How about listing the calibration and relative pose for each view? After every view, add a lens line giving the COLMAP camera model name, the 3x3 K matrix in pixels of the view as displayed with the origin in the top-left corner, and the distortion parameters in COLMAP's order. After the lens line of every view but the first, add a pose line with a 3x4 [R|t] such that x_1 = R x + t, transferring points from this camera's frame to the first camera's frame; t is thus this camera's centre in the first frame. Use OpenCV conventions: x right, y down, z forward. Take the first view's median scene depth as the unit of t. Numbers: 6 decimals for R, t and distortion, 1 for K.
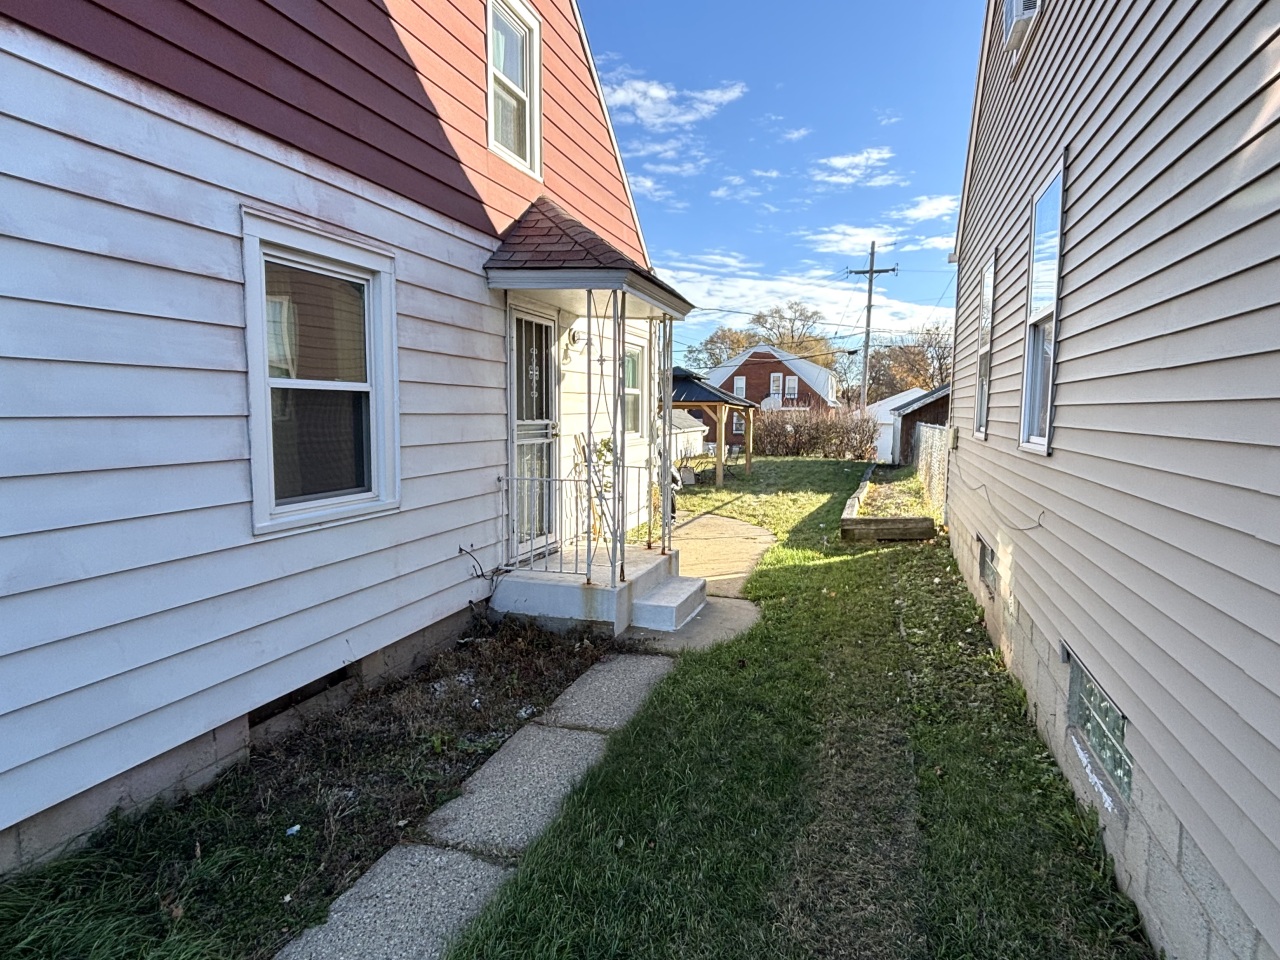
lens RADIAL K [[747.1, 0, 636.5], [0, 747.1, 481.0], [0, 0, 1]] dist [0.029155, -0.000205]
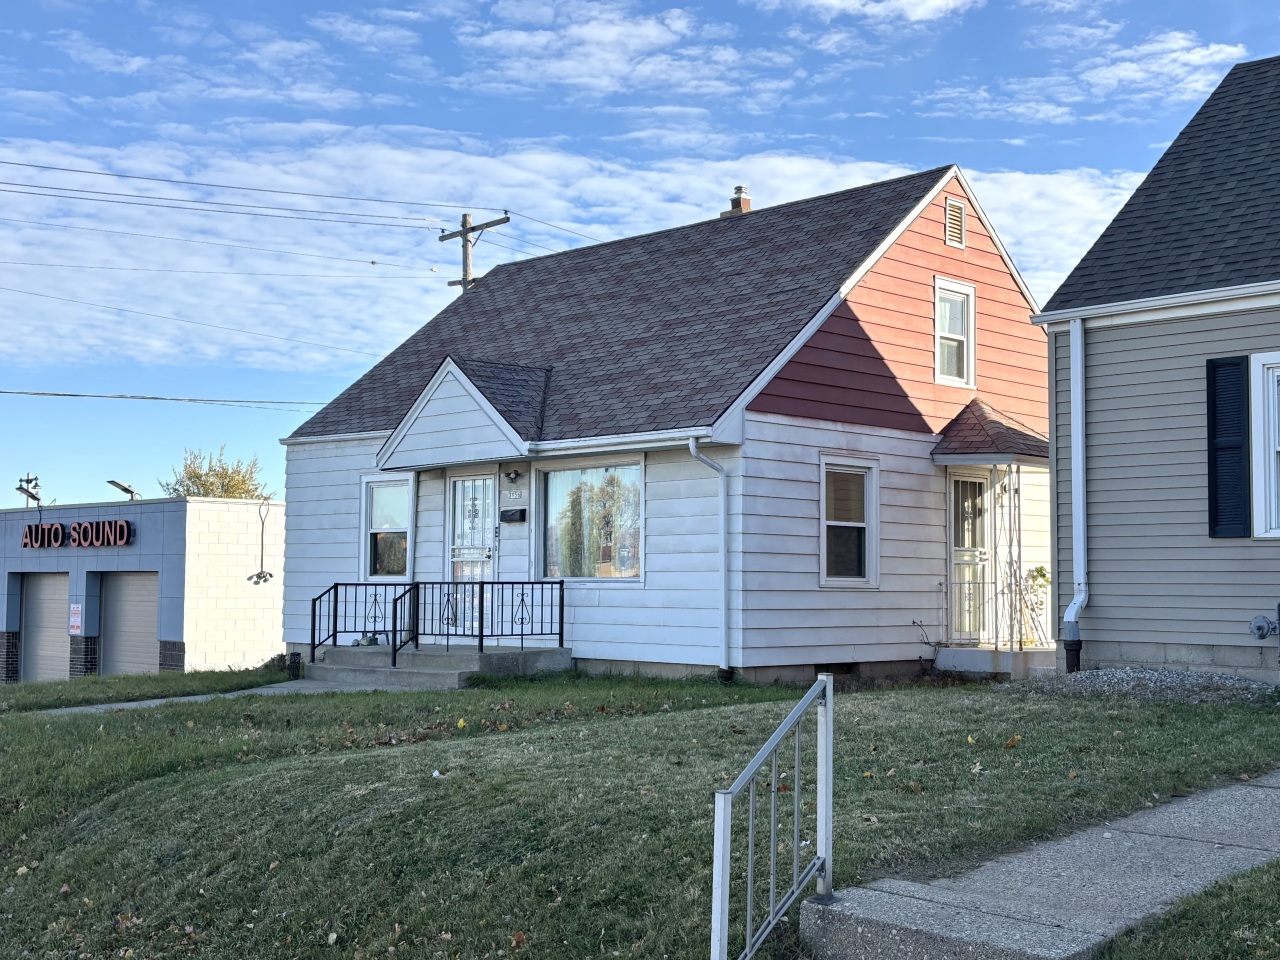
lens RADIAL K [[1562.6, 0, 637.2], [0, 1562.6, 485.3], [0, 0, 1]] dist [0.075166, 0.000000]
pose [[0.897921, -0.028994, -0.439200, 0.724571], [-0.042283, 0.987531, -0.151637, 0.333575], [0.438120, 0.154729, 0.885500, -2.313621]]
